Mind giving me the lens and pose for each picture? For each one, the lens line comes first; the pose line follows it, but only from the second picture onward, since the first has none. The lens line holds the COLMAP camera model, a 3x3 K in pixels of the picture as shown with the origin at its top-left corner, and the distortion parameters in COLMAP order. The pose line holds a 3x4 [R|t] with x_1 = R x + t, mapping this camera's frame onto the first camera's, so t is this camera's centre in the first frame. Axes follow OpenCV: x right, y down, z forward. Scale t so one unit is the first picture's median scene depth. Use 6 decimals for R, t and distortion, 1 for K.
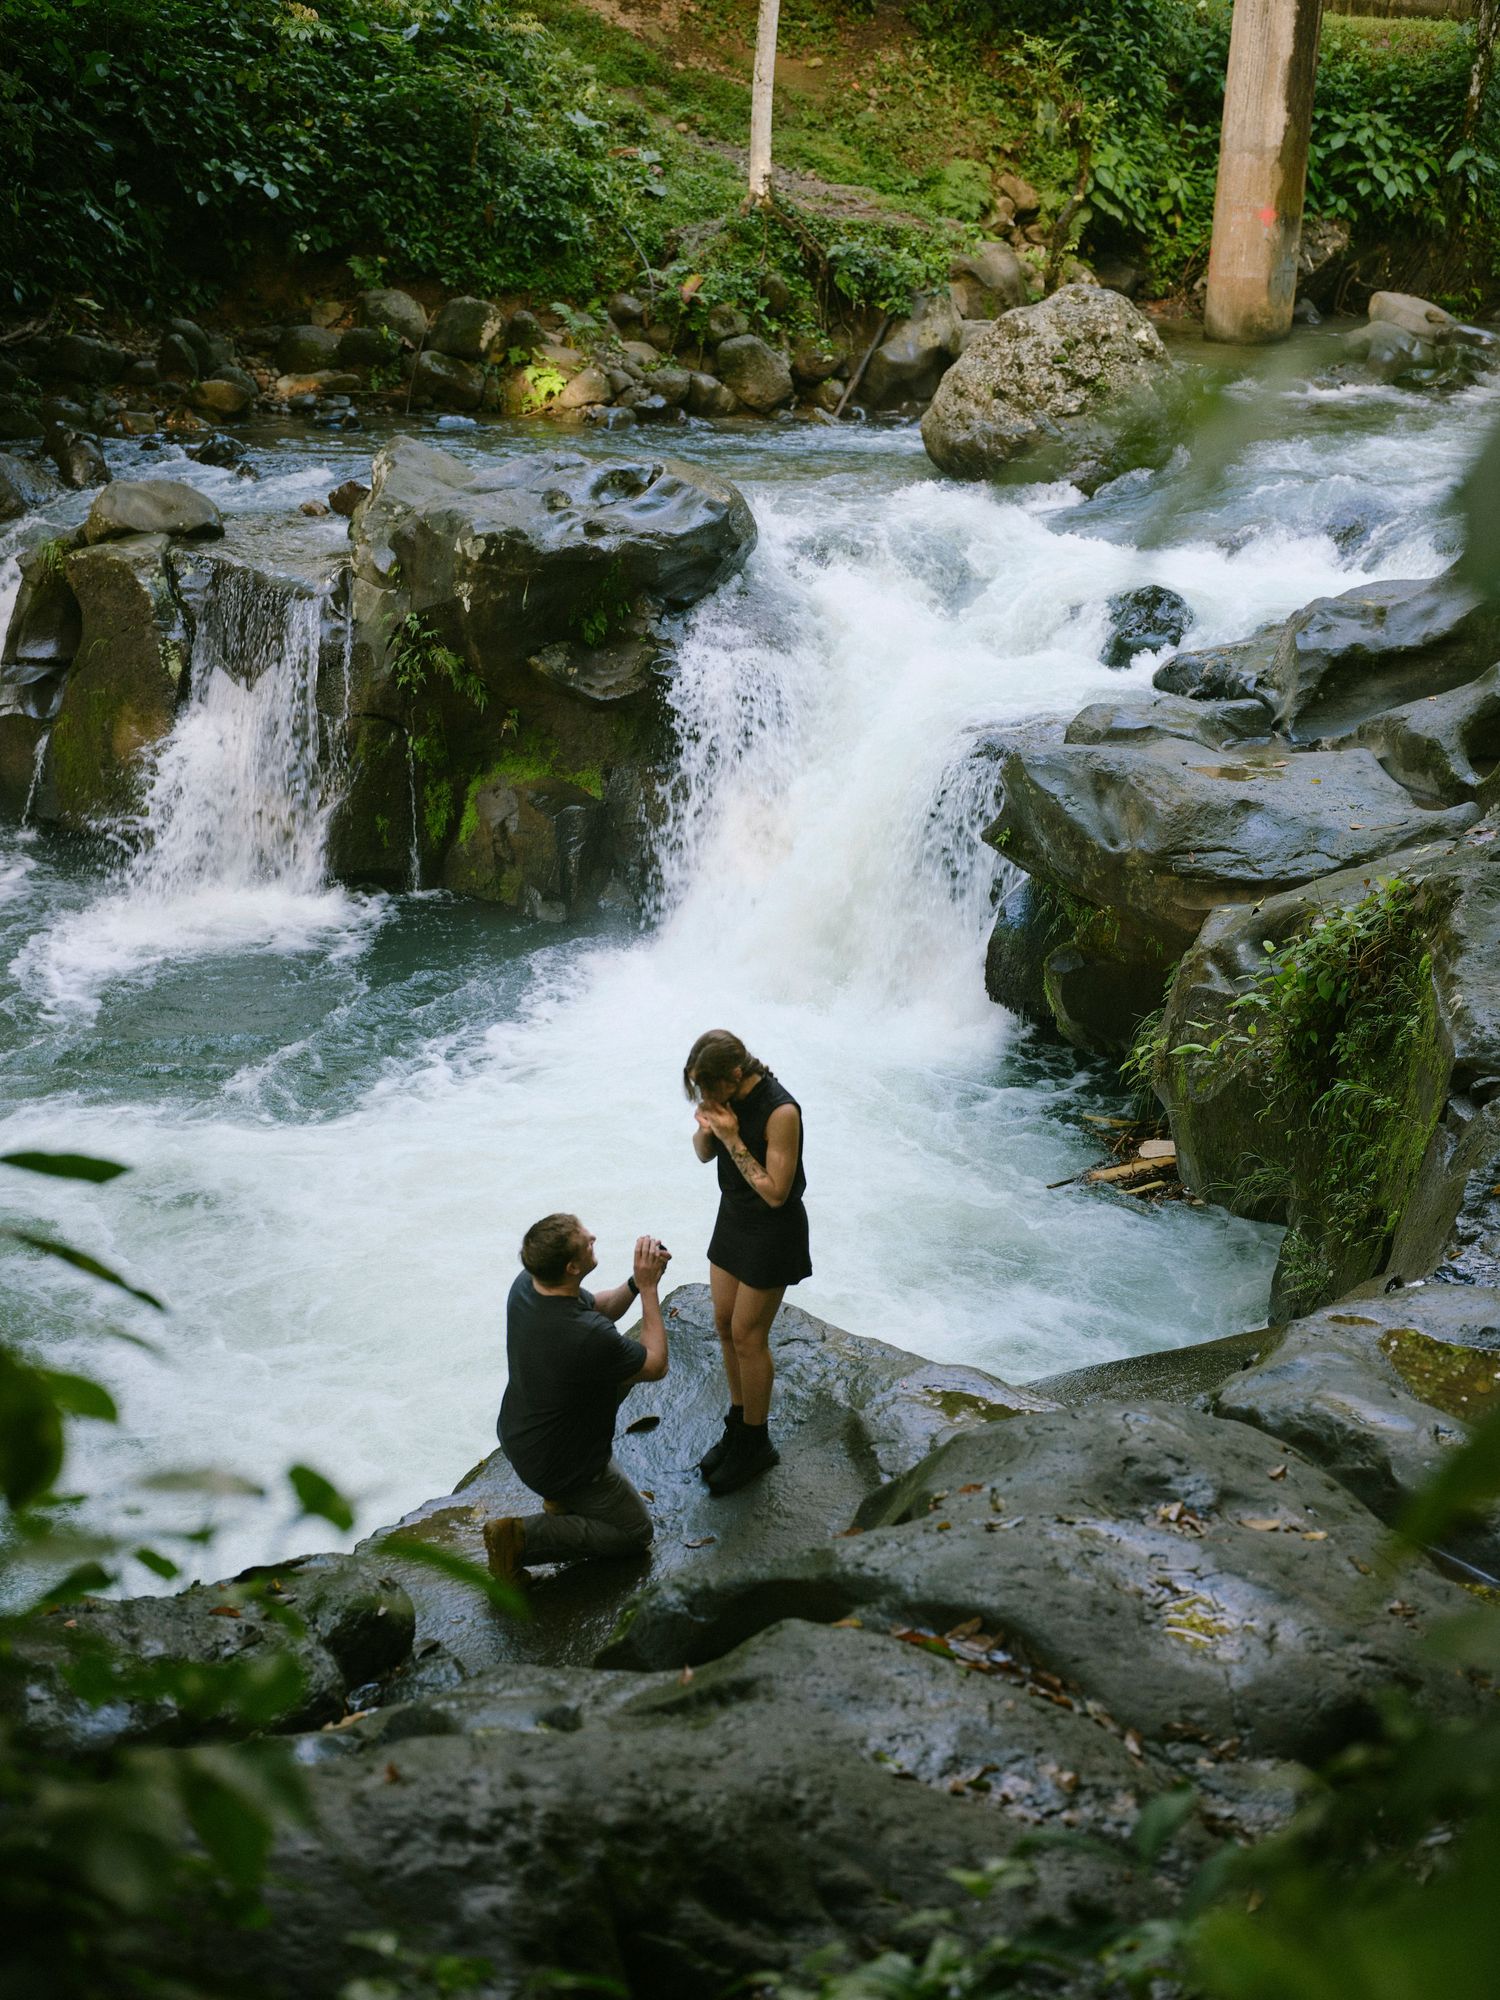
lens RADIAL K [[2601.4, 0, 740.5], [0, 2601.4, 988.7], [0, 0, 1]] dist [-0.005416, 0.000000]
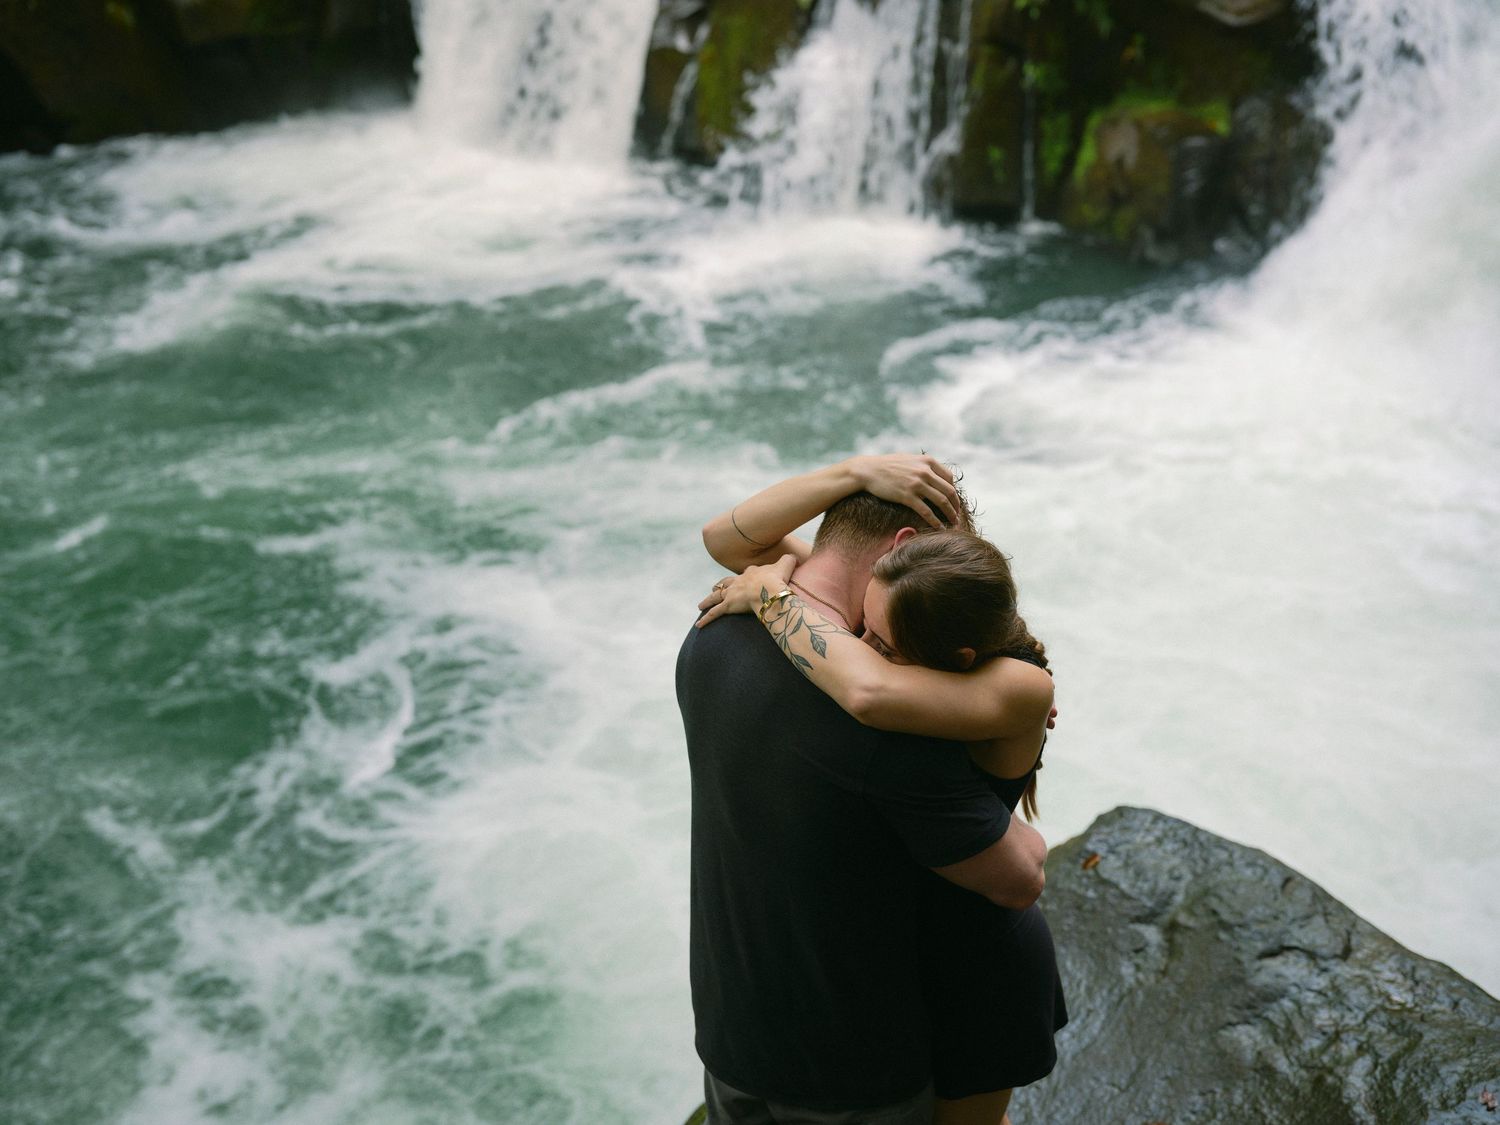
lens RADIAL K [[1951.1, 0, 748.0], [0, 1951.1, 564.2], [0, 0, 1]] dist [-0.005416, 0.000000]
pose [[0.946008, 0.085963, -0.312537, 0.016816], [-0.049681, 0.991253, 0.122265, 0.003603], [0.320314, -0.100136, 0.942004, 0.283213]]
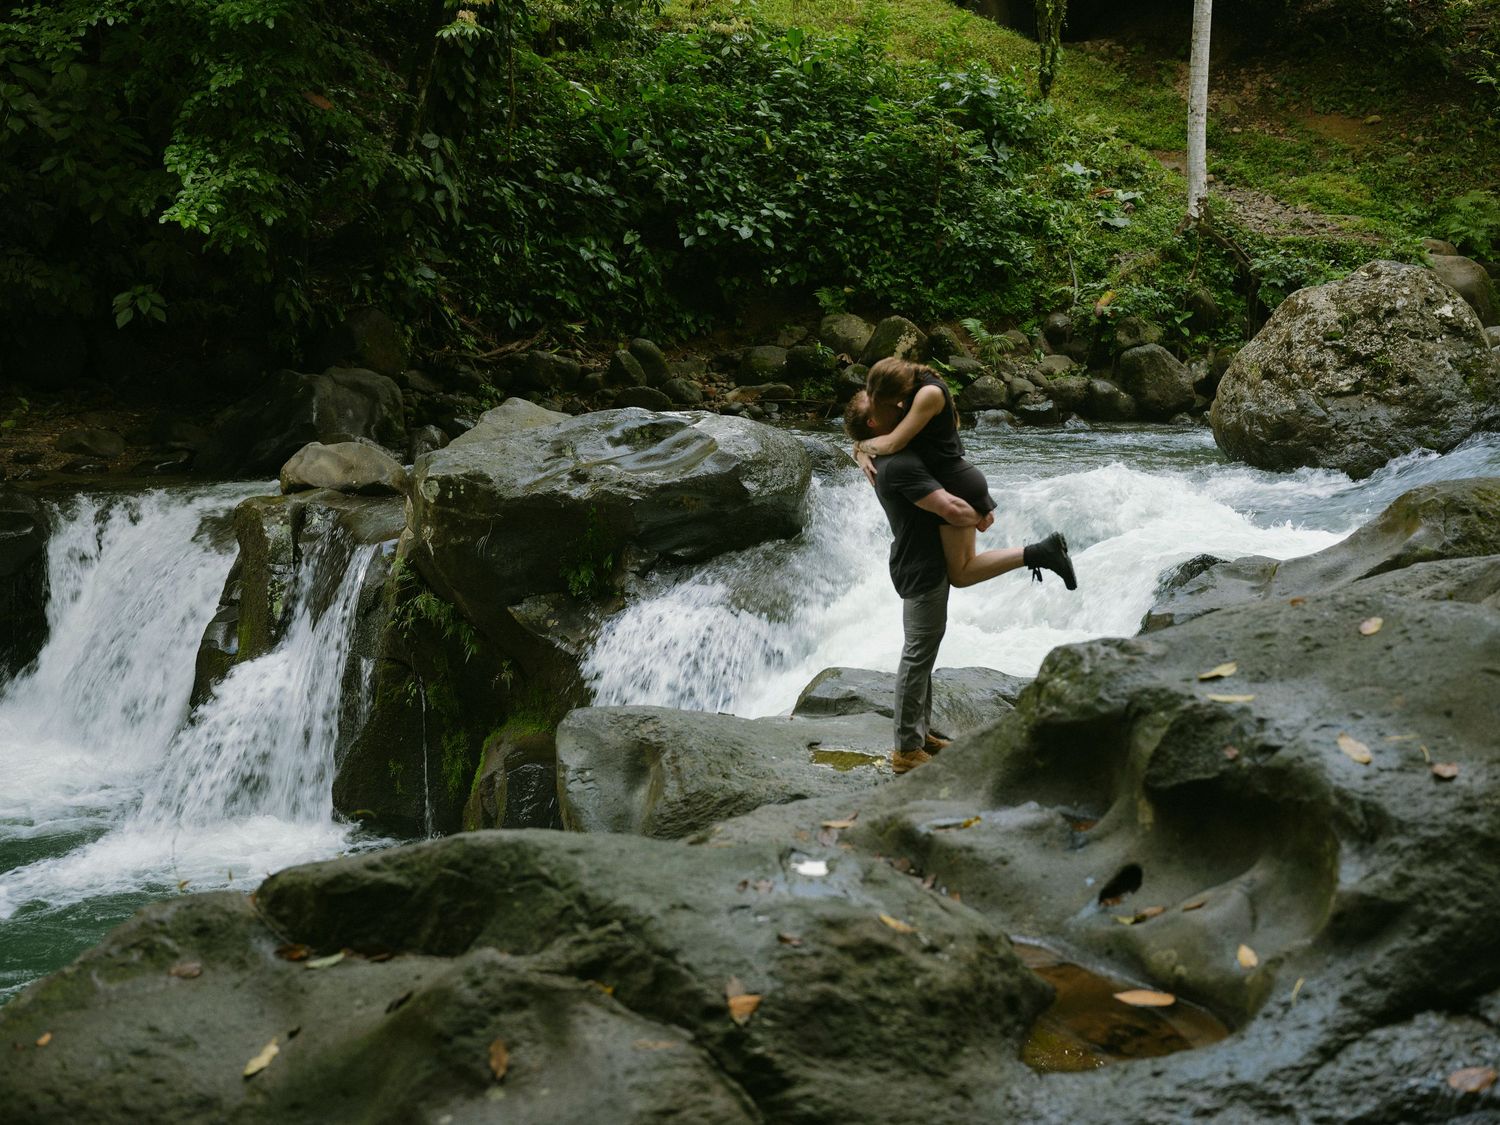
lens RADIAL K [[1951.1, 0, 752.6], [0, 1951.1, 558.8], [0, 0, 1]] dist [-0.005416, 0.000000]
pose [[0.880923, 0.024244, -0.472639, 0.352896], [-0.113875, 0.980204, -0.161964, -0.038889], [0.459356, 0.196499, 0.866245, 0.423395]]
